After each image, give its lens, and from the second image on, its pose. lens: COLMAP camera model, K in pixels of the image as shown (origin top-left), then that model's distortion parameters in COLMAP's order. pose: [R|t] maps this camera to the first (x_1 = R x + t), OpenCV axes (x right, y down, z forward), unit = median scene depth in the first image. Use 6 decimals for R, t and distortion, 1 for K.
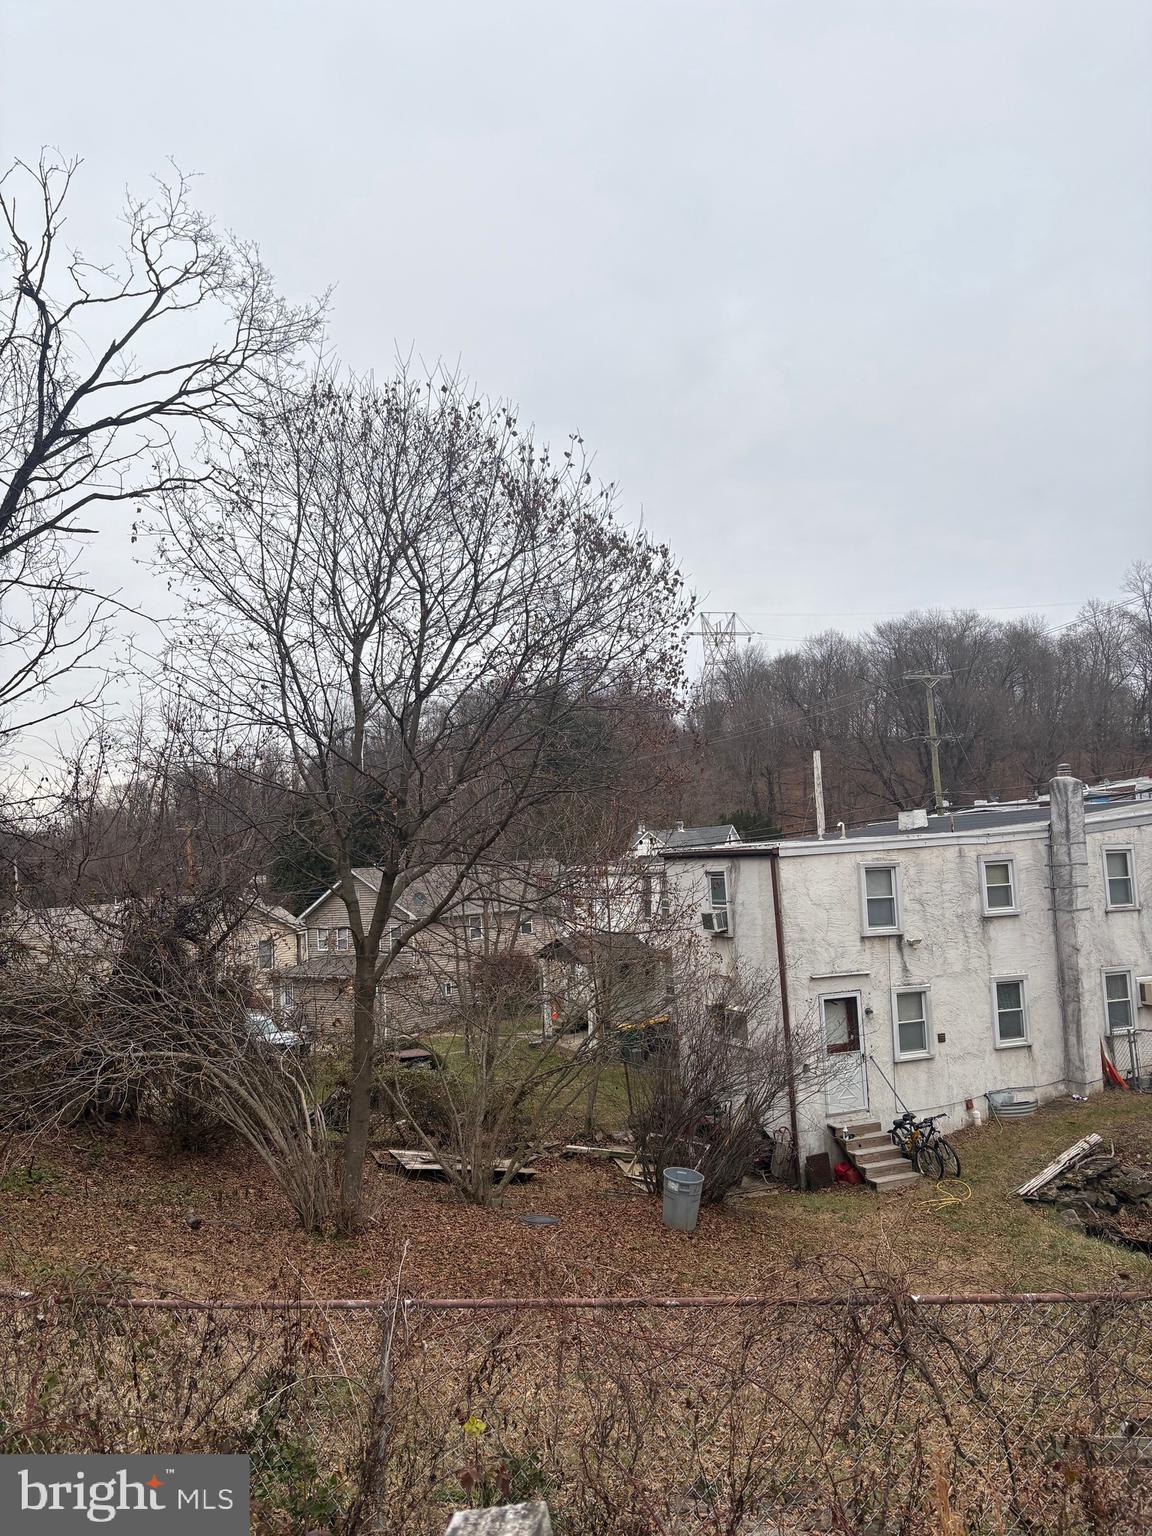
lens RADIAL K [[1151.8, 0, 584.6], [0, 1151.8, 775.4], [0, 0, 1]] dist [0.033097, -0.019925]
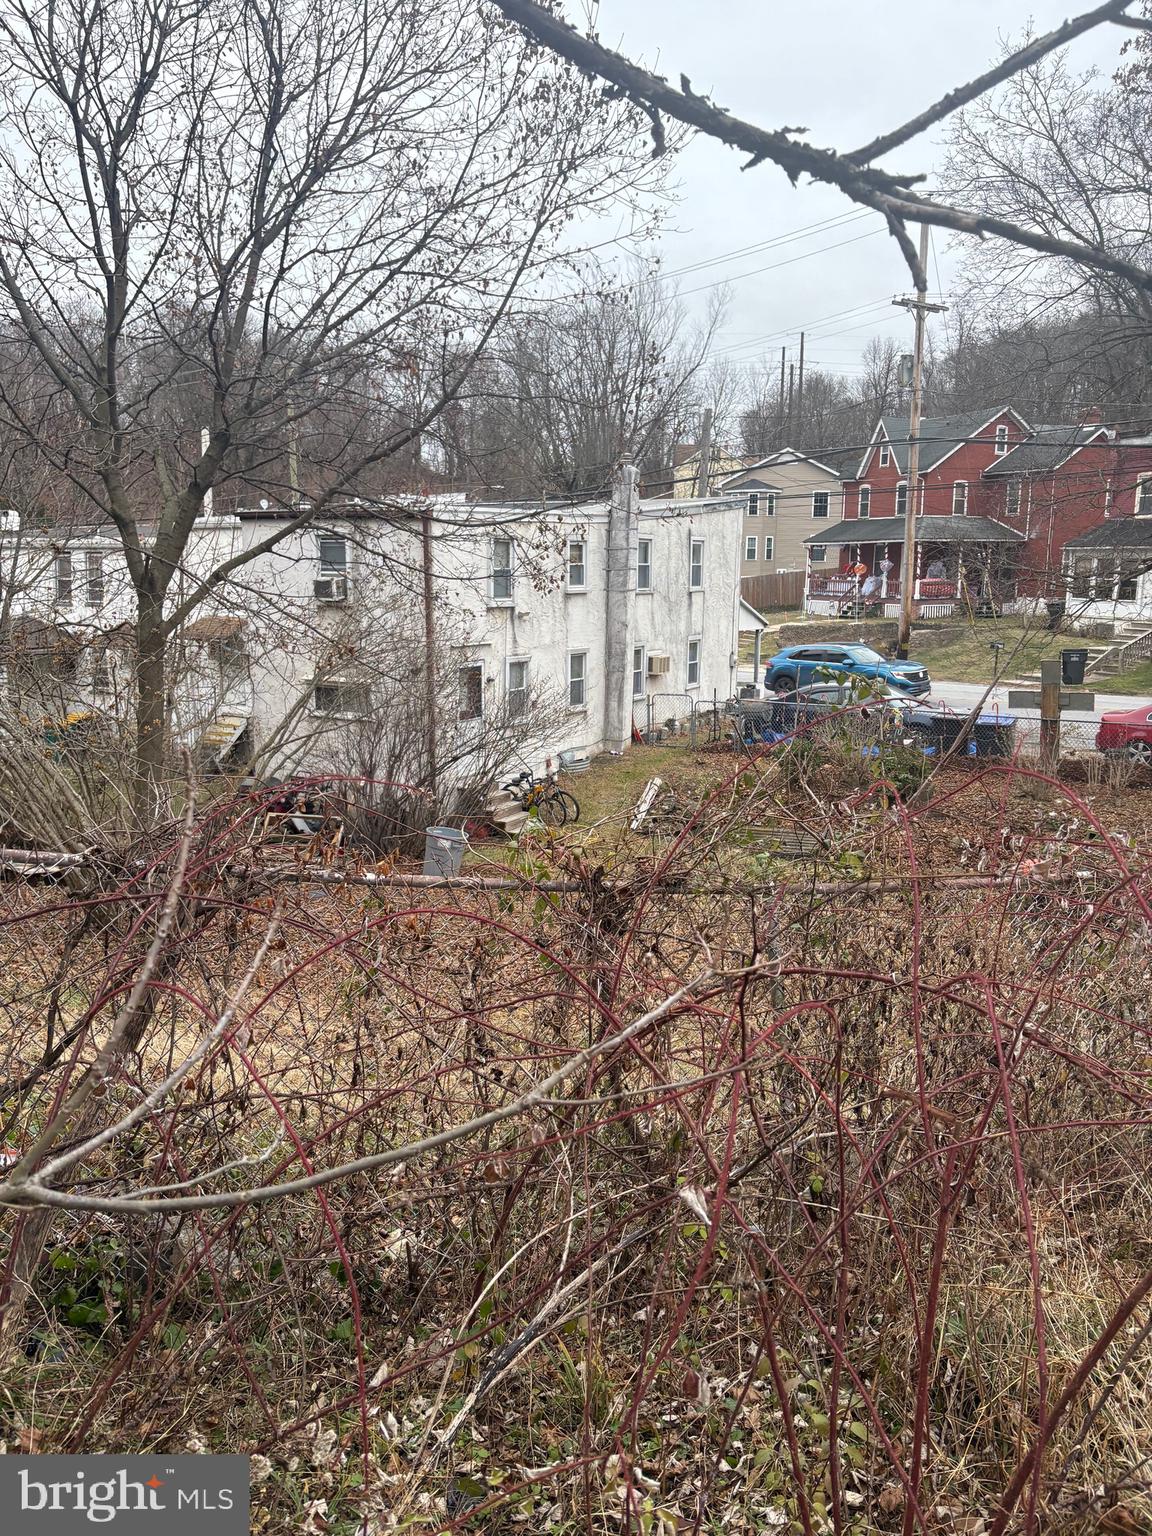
lens RADIAL K [[1151.8, 0, 547.8], [0, 1151.8, 765.0], [0, 0, 1]] dist [0.033097, -0.019925]
pose [[0.805315, -0.055113, 0.590280, -0.306356], [-0.084922, 0.974678, 0.206862, 0.057719], [-0.586733, -0.216716, 0.780242, 0.142252]]
